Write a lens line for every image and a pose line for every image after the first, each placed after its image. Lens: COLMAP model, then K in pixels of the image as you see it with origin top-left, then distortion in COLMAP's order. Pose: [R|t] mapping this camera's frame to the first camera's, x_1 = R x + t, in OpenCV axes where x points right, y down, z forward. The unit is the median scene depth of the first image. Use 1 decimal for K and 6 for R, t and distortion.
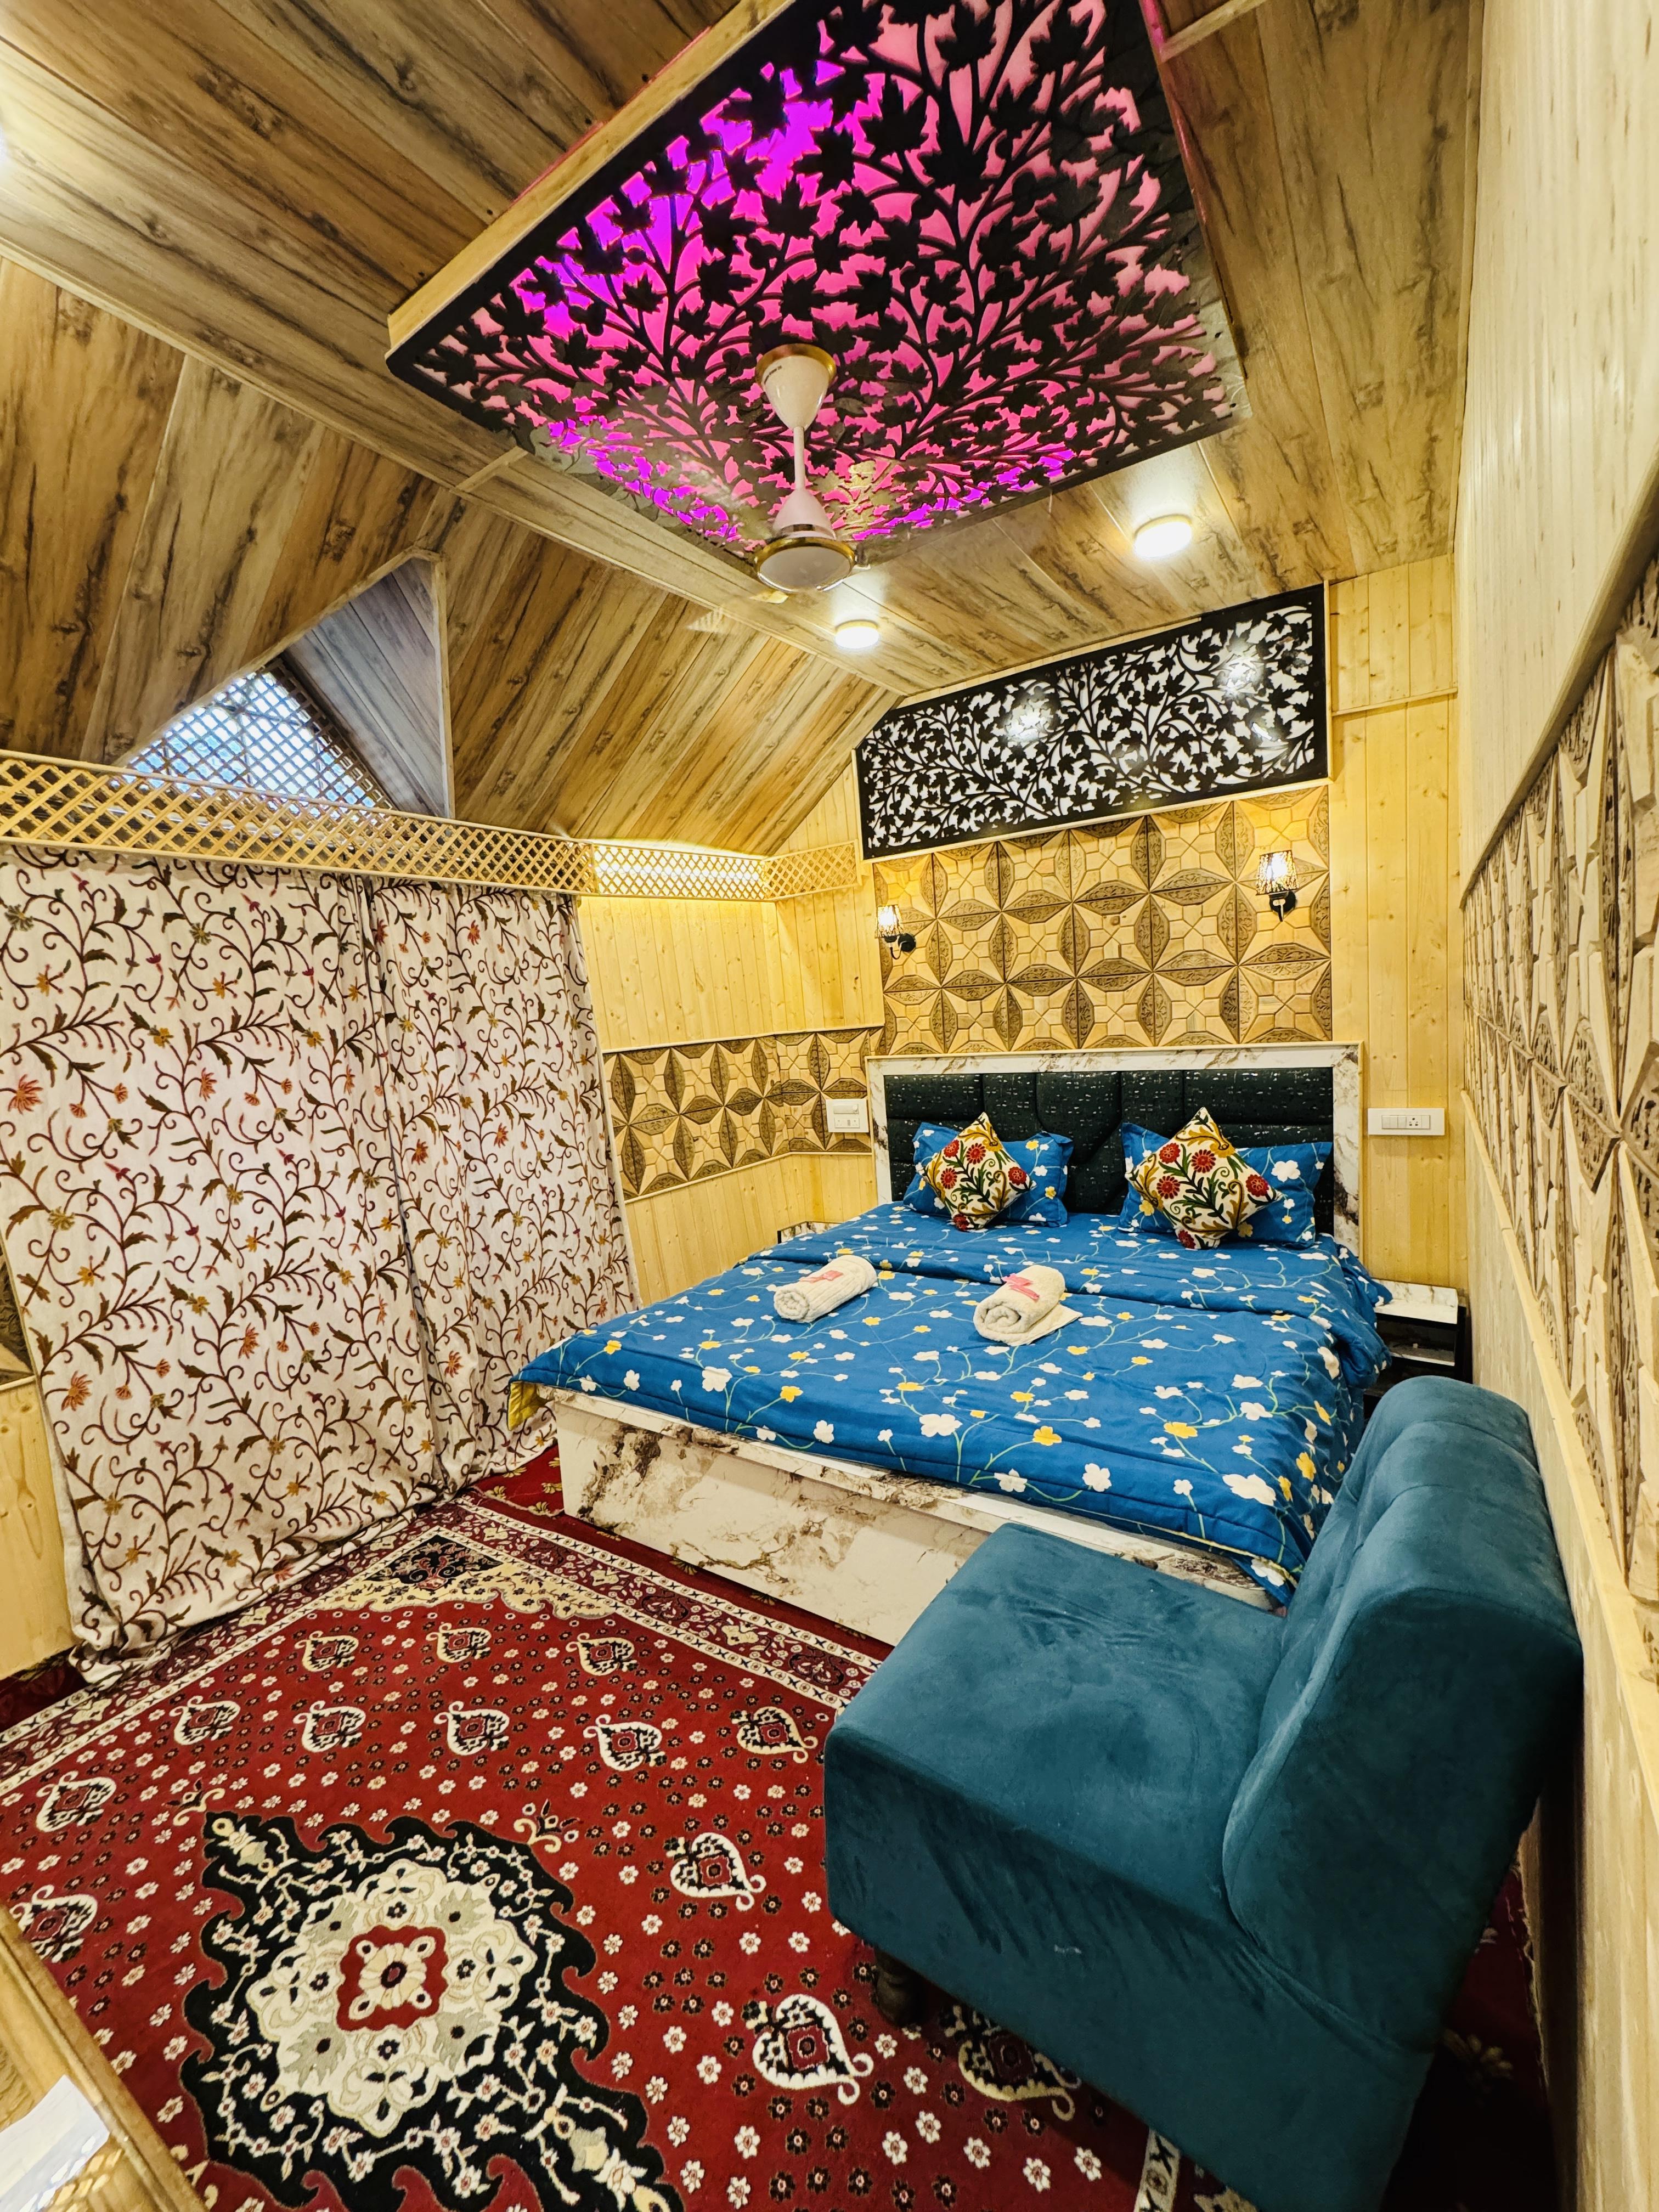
lens RADIAL K [[890.4, 0, 837.7], [0, 890.4, 1100.8], [0, 0, 1]] dist [-0.002585, 0.000644]
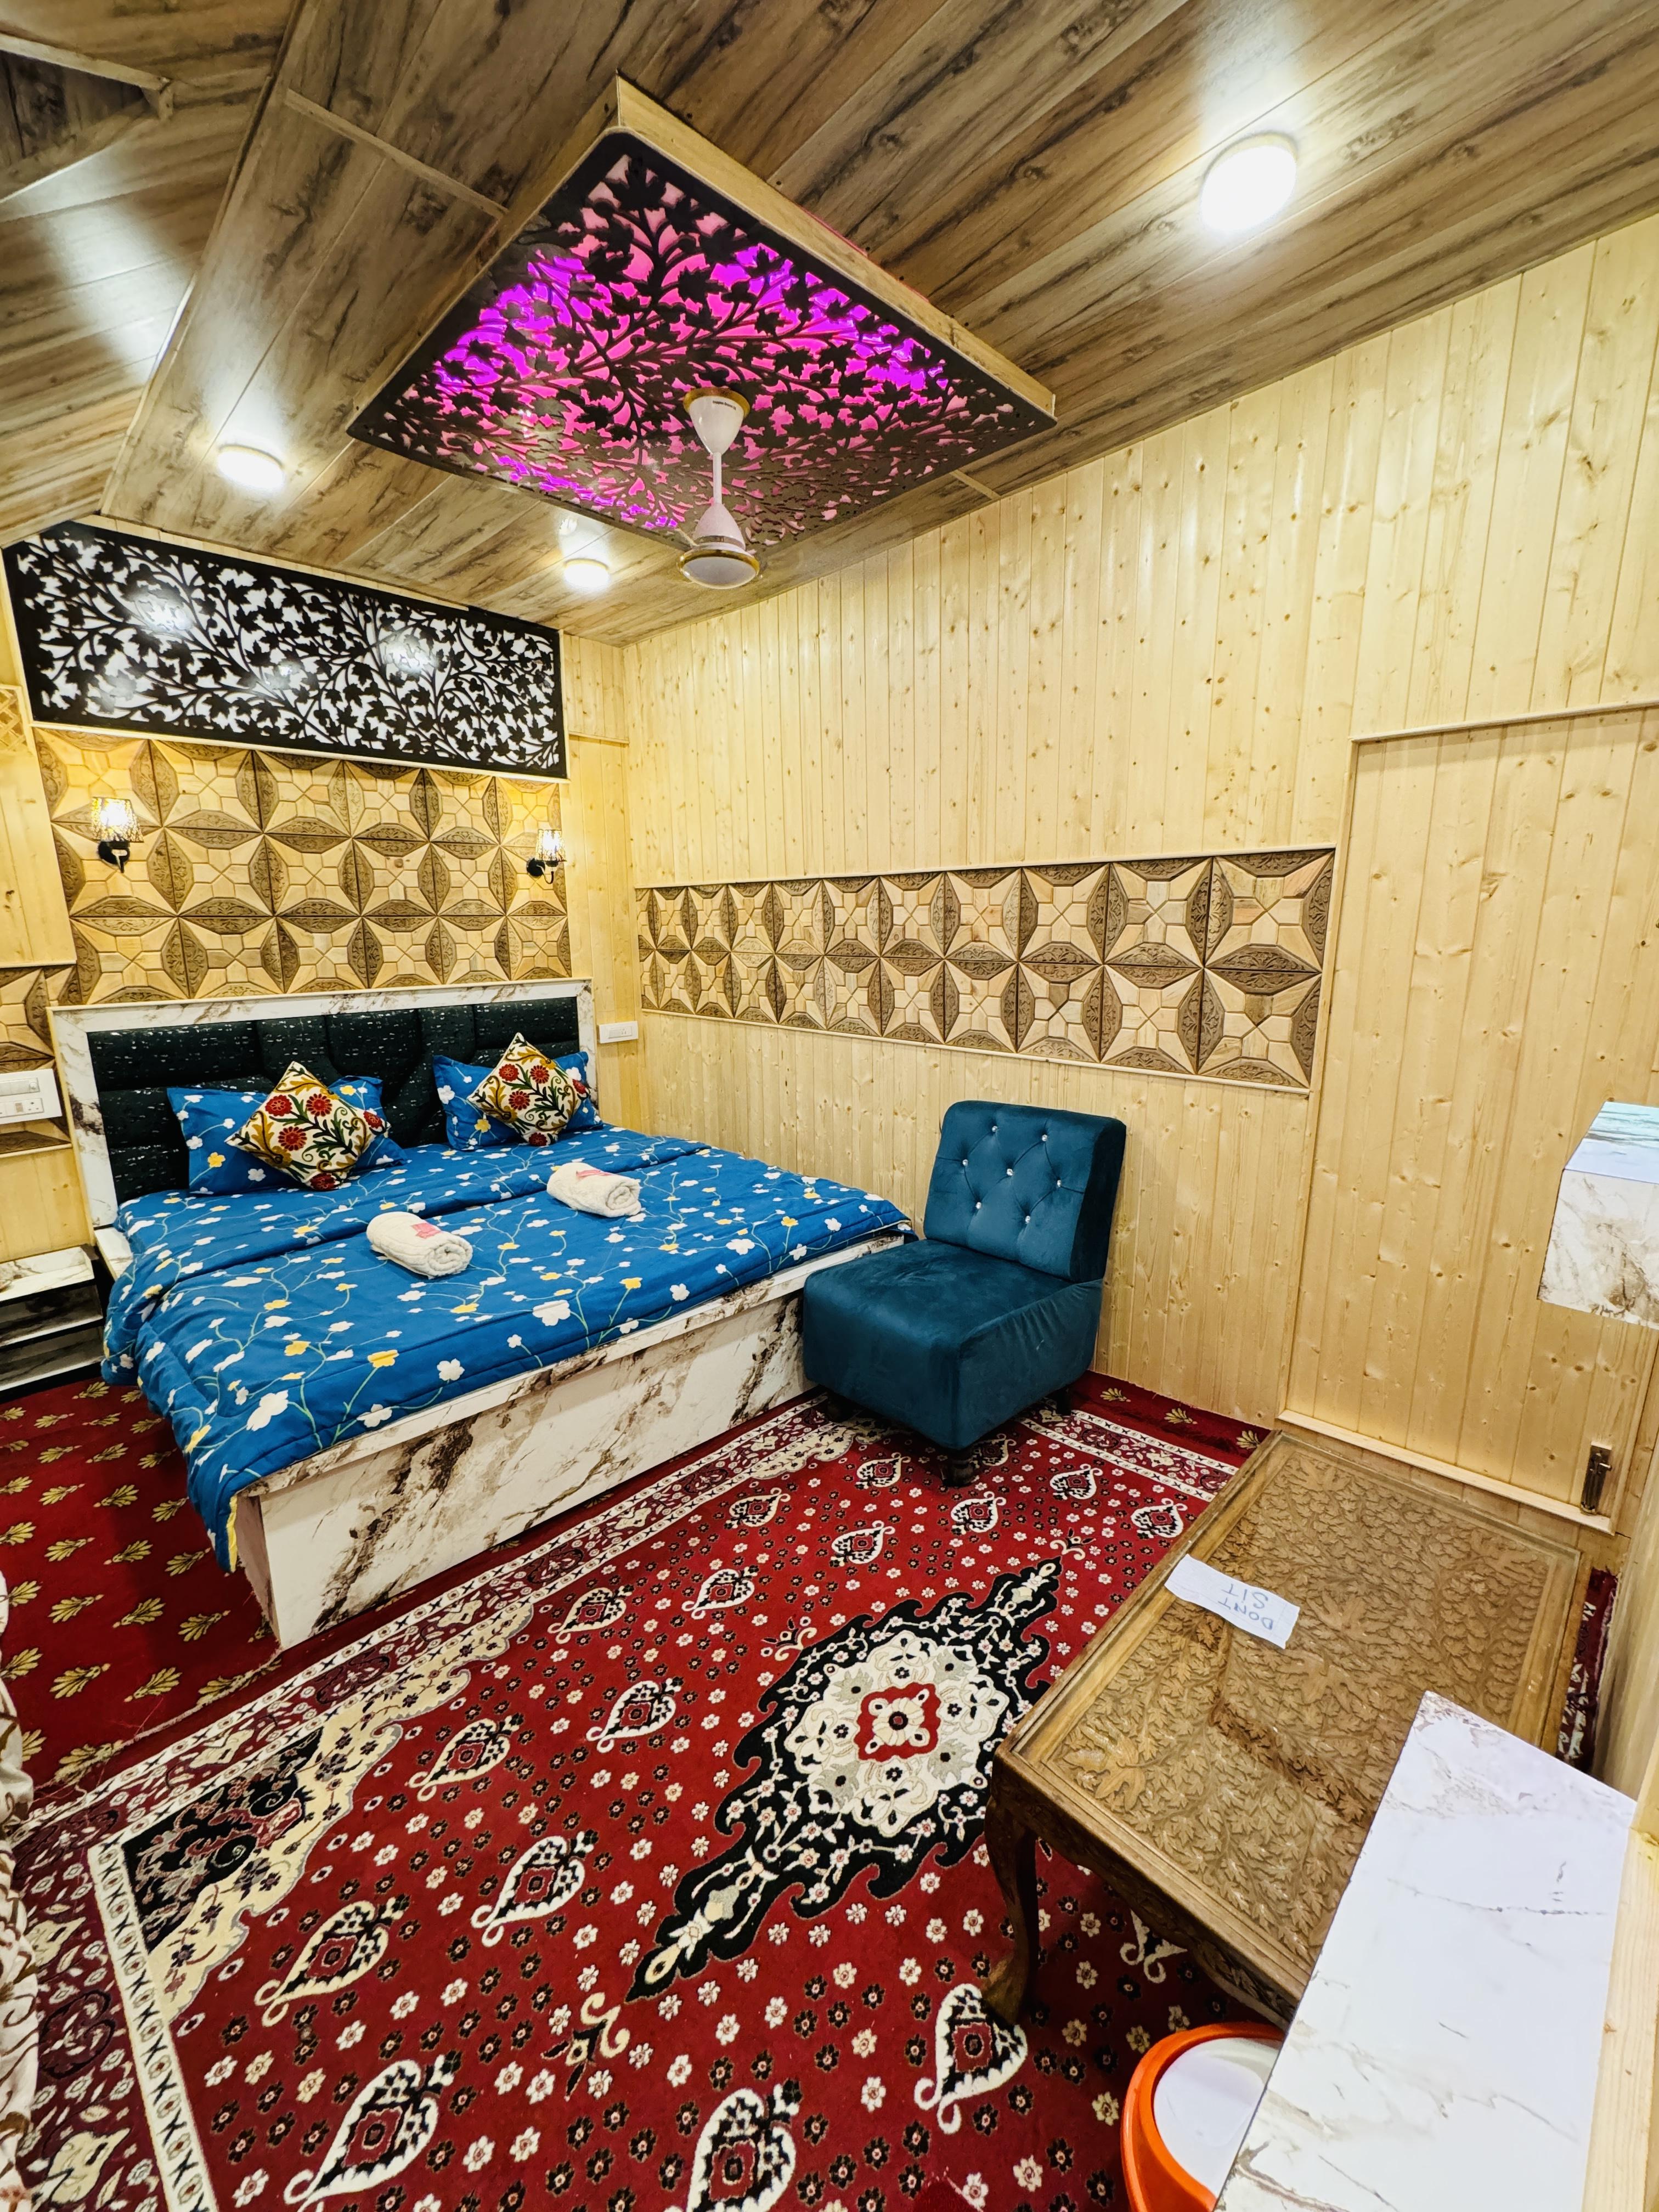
lens RADIAL K [[887.3, 0, 833.6], [0, 887.3, 1101.4], [0, 0, 1]] dist [-0.002127, -0.000216]
pose [[0.200282, -0.130848, 0.970961, -0.697851], [0.095795, 0.988908, 0.113506, 0.003904], [-0.975044, 0.070280, 0.210595, 0.342489]]
